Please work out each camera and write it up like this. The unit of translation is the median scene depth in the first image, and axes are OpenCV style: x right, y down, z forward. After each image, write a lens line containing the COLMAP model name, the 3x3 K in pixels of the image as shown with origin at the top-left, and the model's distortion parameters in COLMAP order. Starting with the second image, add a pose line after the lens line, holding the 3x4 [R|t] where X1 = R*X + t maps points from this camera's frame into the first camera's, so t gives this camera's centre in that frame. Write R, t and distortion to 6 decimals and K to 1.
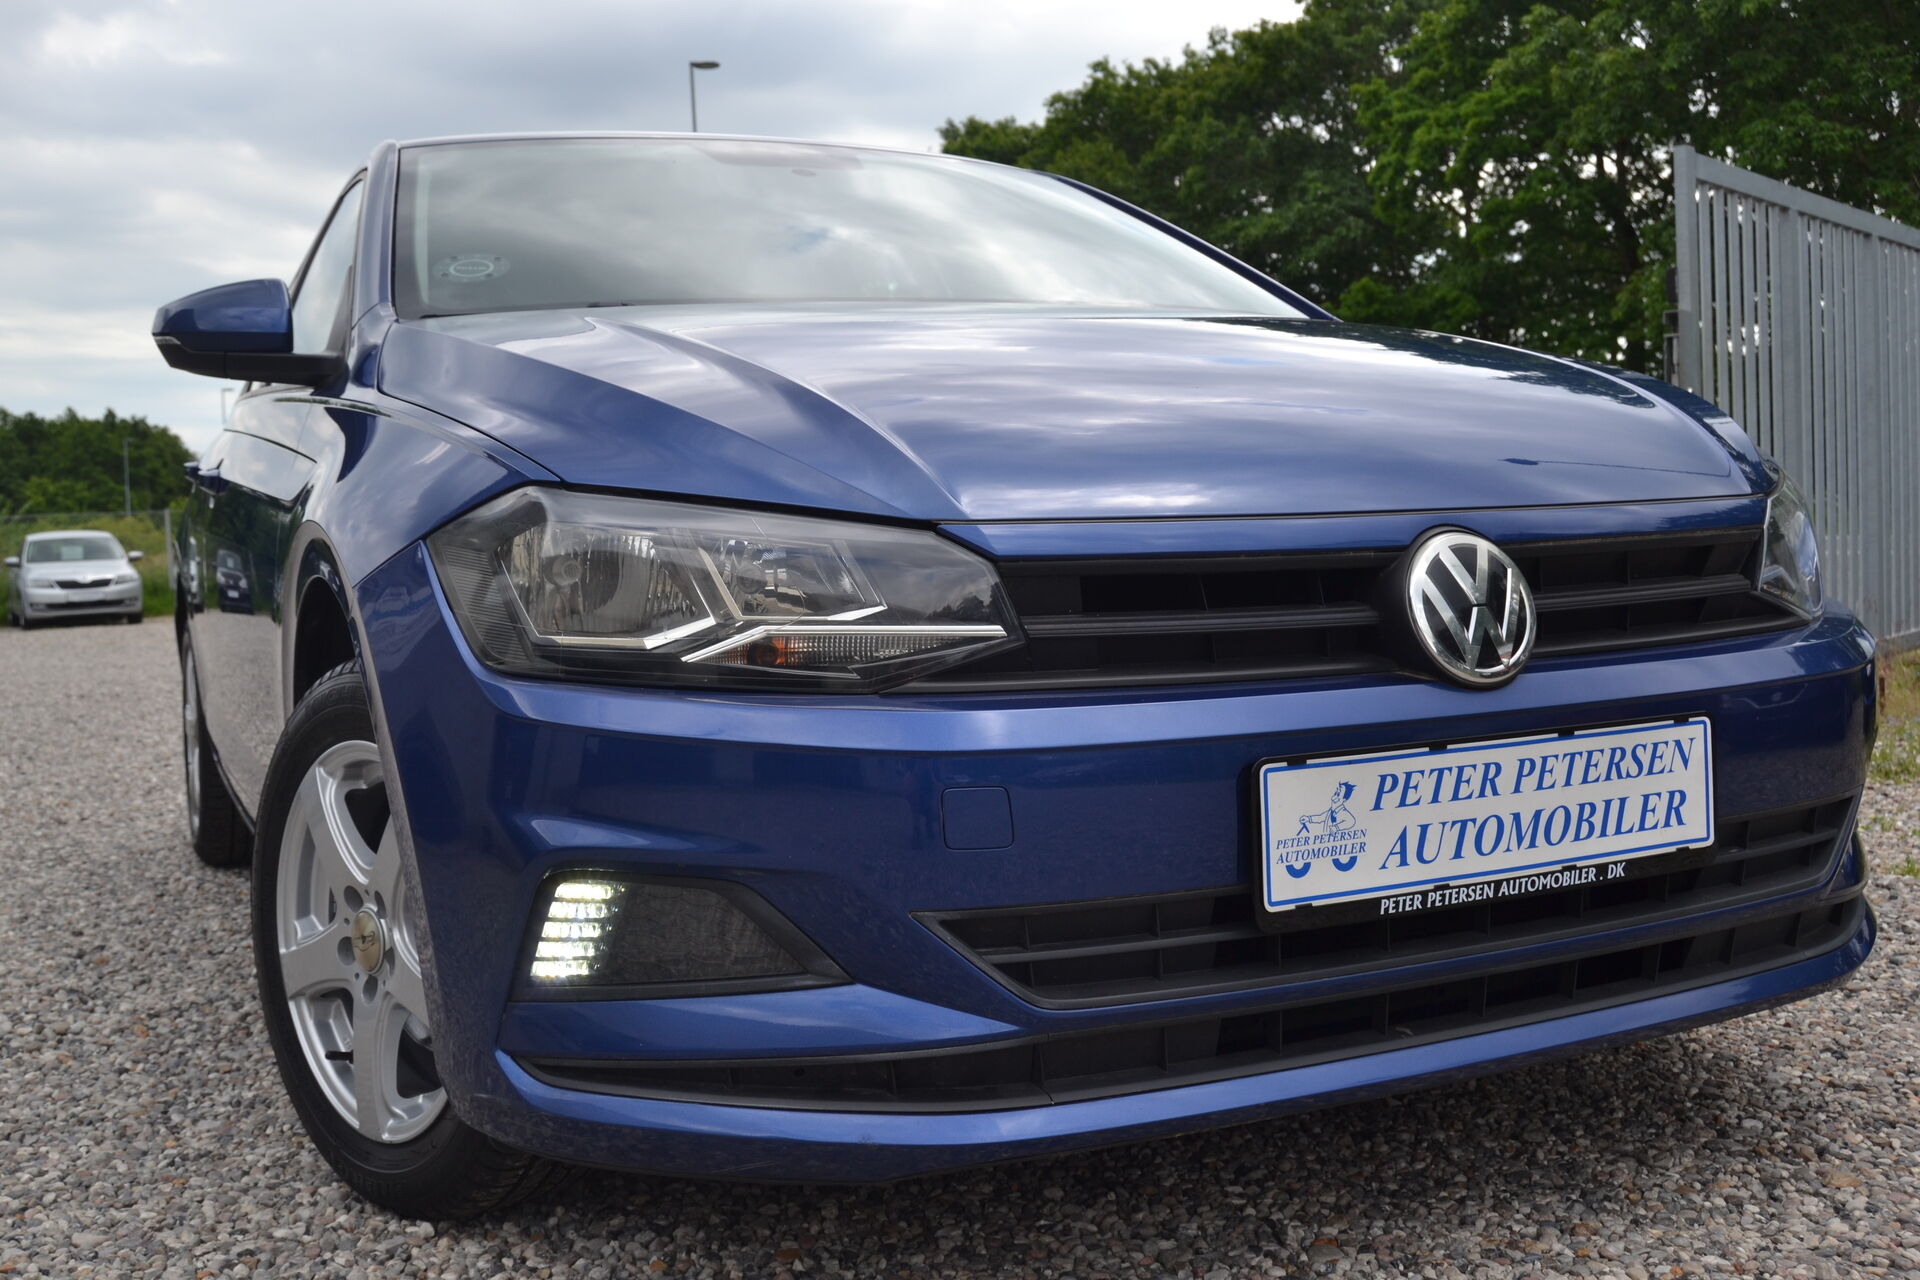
lens RADIAL K [[2025.9, 0, 960.0], [0, 2025.9, 640.0], [0, 0, 1]] dist [-0.143467, 0.212973]
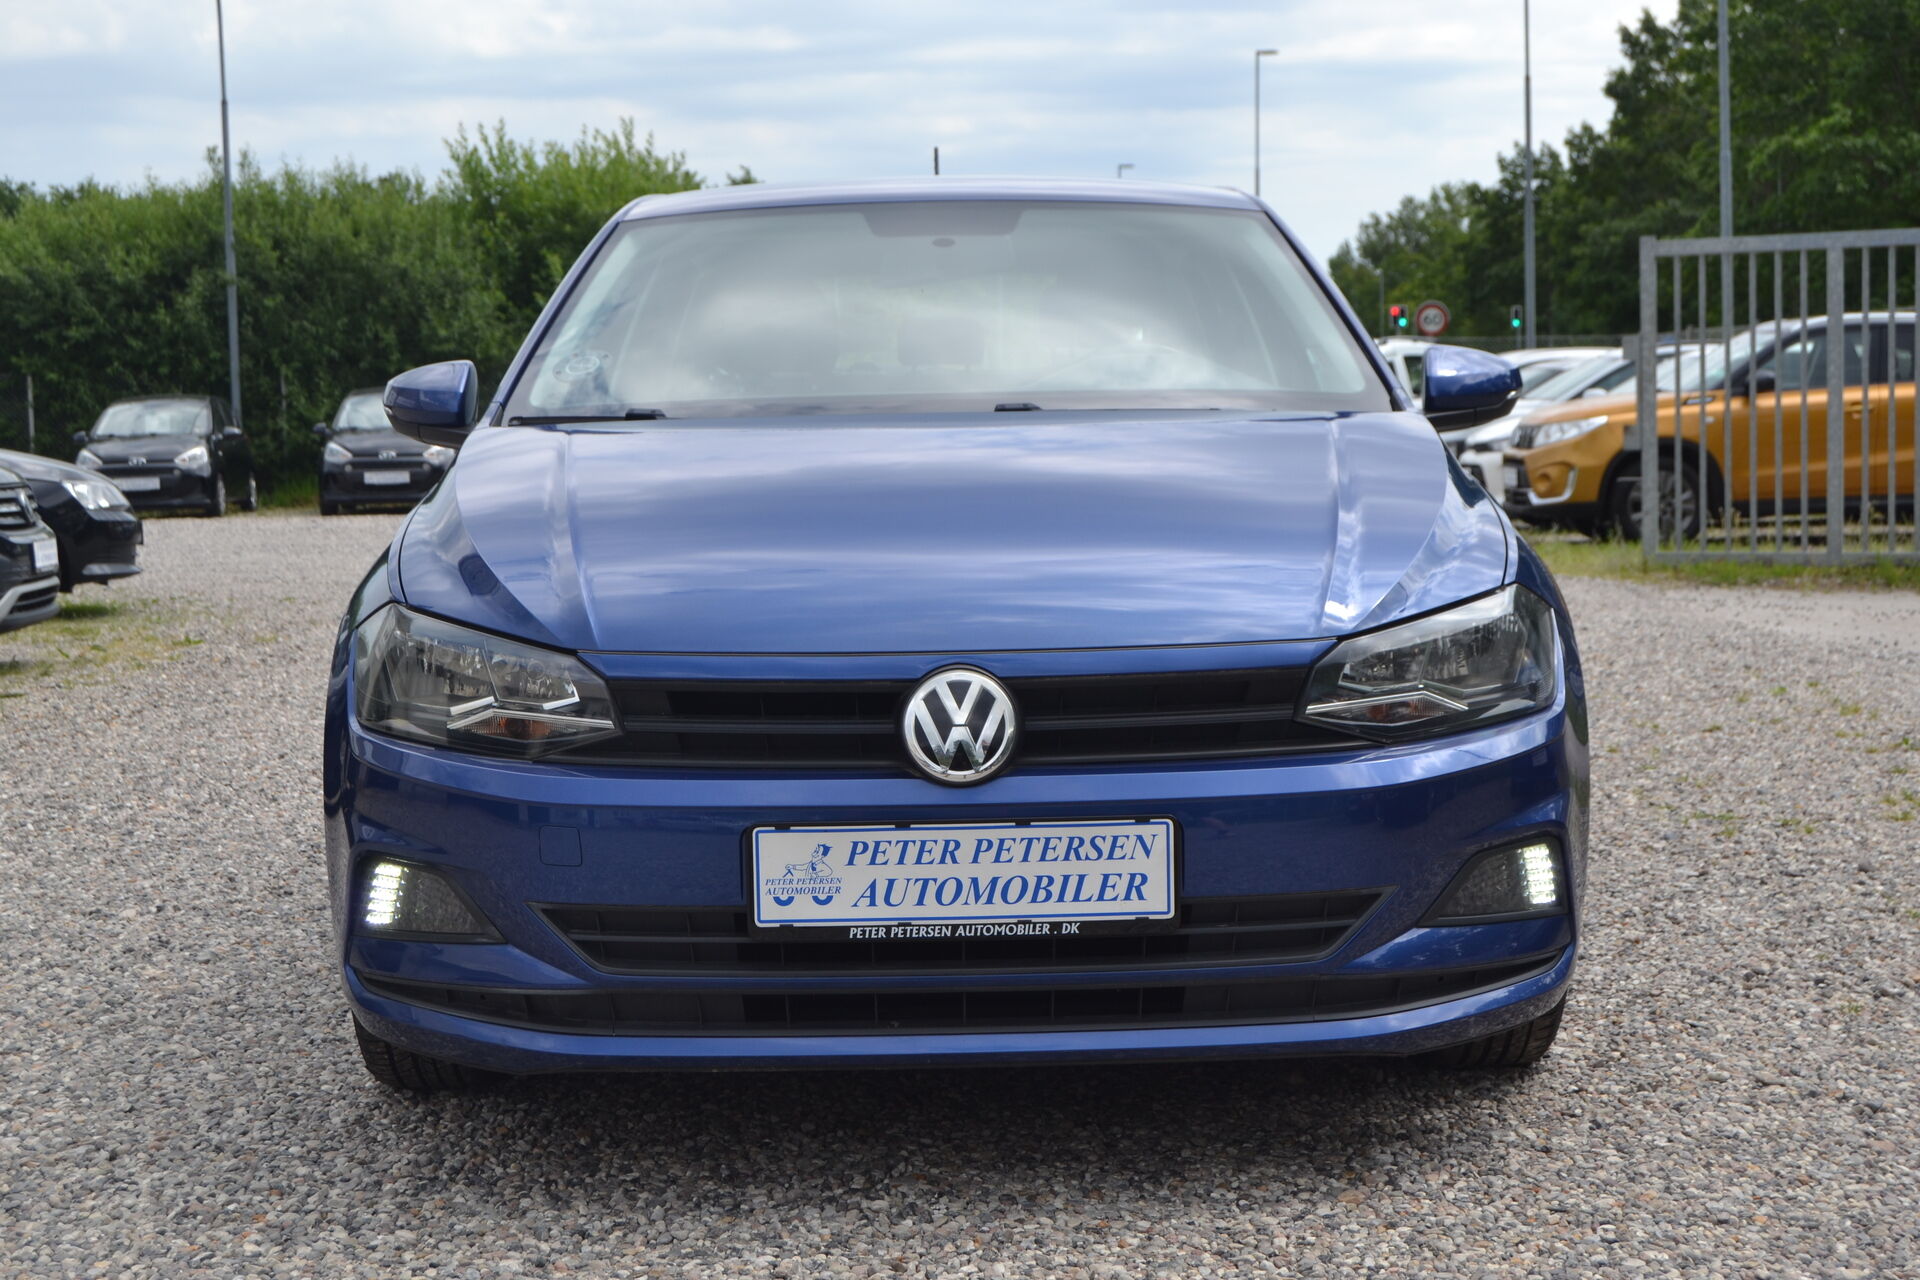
lens RADIAL K [[2919.2, 0, 960.0], [0, 2919.2, 640.0], [0, 0, 1]] dist [0.018929, -0.022330]
pose [[0.896991, 0.060647, -0.437868, 1.112989], [-0.038283, 0.997480, 0.059731, -0.192321], [0.440388, -0.036815, 0.897053, -0.785545]]
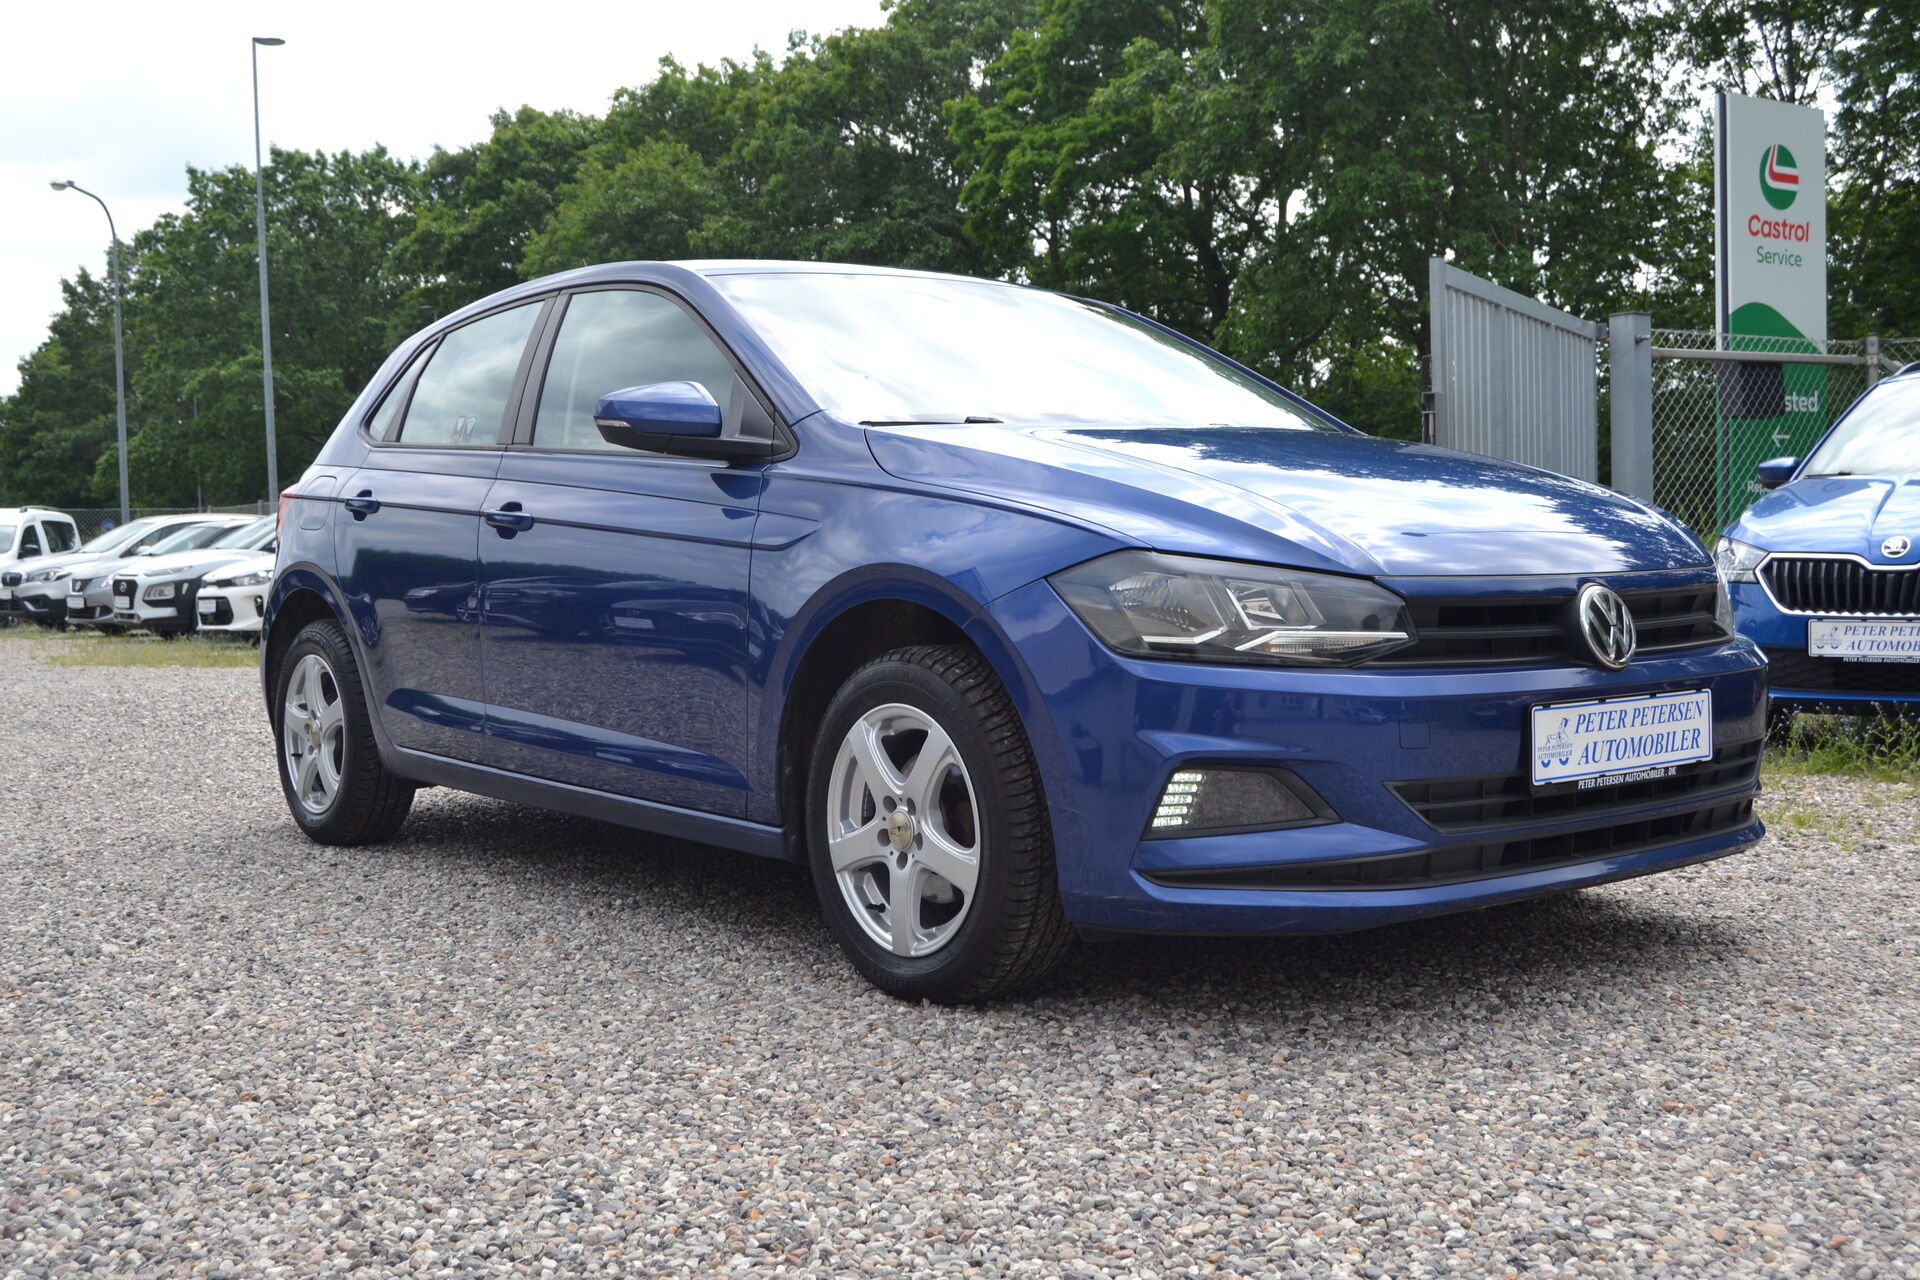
lens RADIAL K [[2194.4, 0, 960.0], [0, 2194.4, 640.0], [0, 0, 1]] dist [-0.098253, -0.009121]
pose [[0.973229, 0.012431, 0.229500, -0.775313], [-0.009467, 0.999857, -0.014011, 0.029231], [-0.229641, 0.011463, 0.973208, -0.802110]]
